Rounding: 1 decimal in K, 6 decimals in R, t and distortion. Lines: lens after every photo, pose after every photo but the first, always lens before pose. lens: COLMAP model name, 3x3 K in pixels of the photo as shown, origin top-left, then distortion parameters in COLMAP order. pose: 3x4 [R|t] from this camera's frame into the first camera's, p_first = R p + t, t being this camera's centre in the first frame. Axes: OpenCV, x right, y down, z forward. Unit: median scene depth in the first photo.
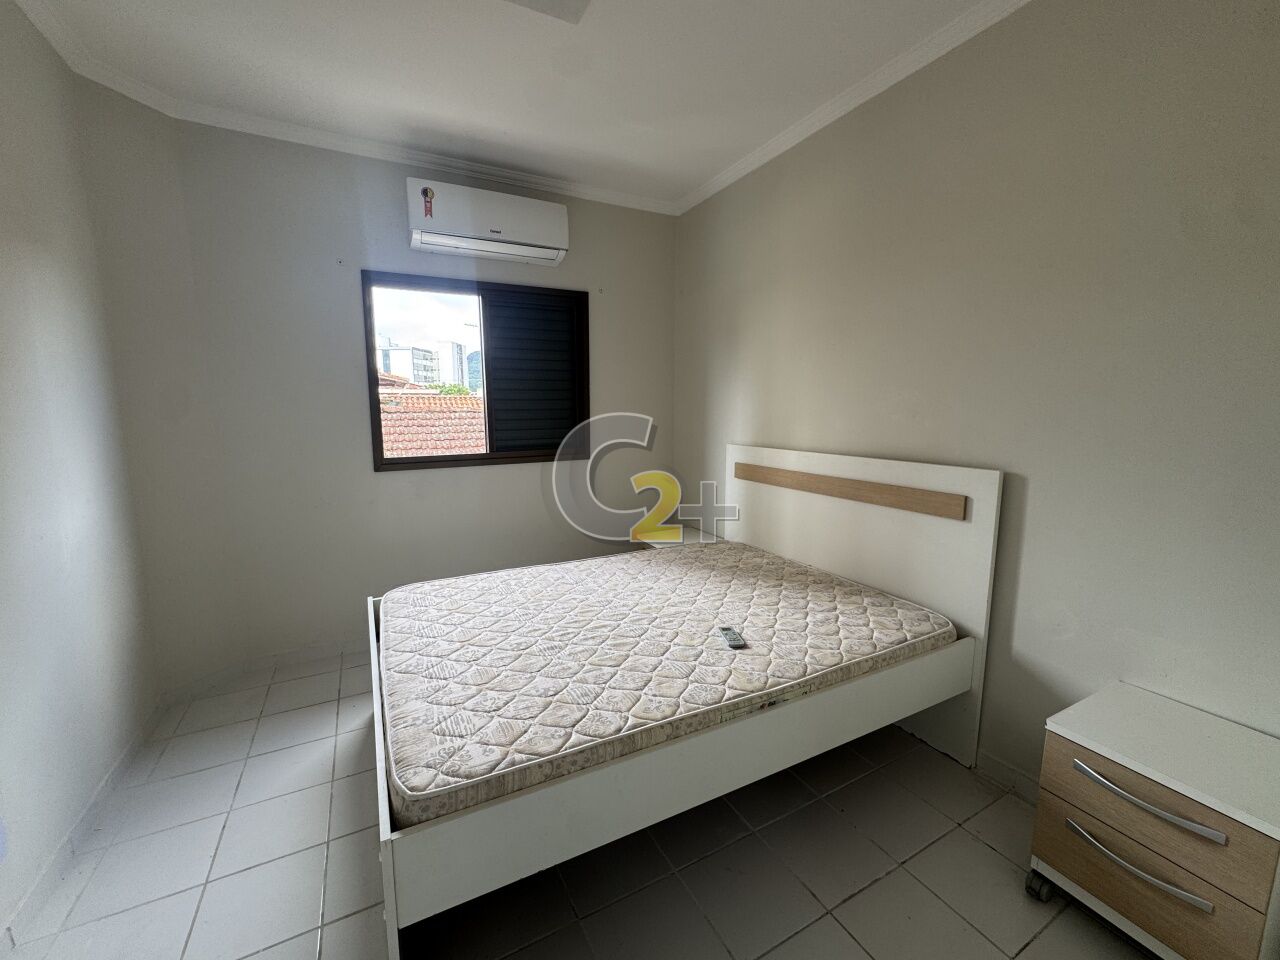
lens RADIAL K [[511.7, 0, 638.9], [0, 511.7, 478.6], [0, 0, 1]] dist [-0.003025, 0.000545]
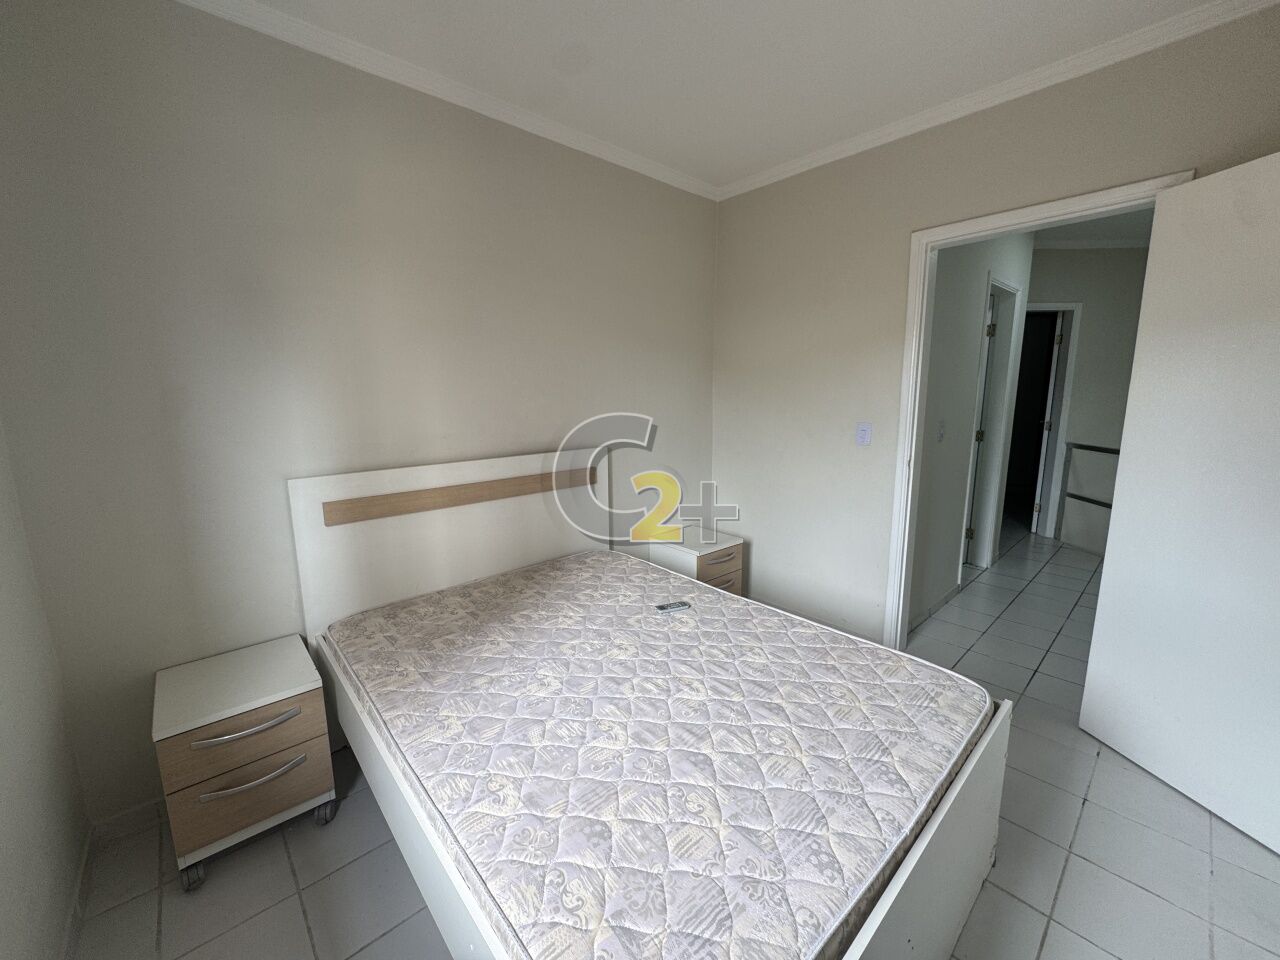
lens RADIAL K [[511.7, 0, 638.9], [0, 511.7, 478.6], [0, 0, 1]] dist [-0.003025, 0.000545]
pose [[-0.247586, -0.153474, 0.956633, -0.620557], [0.147827, 0.969830, 0.193850, -0.152092], [-0.957522, 0.189411, -0.217428, 0.891916]]
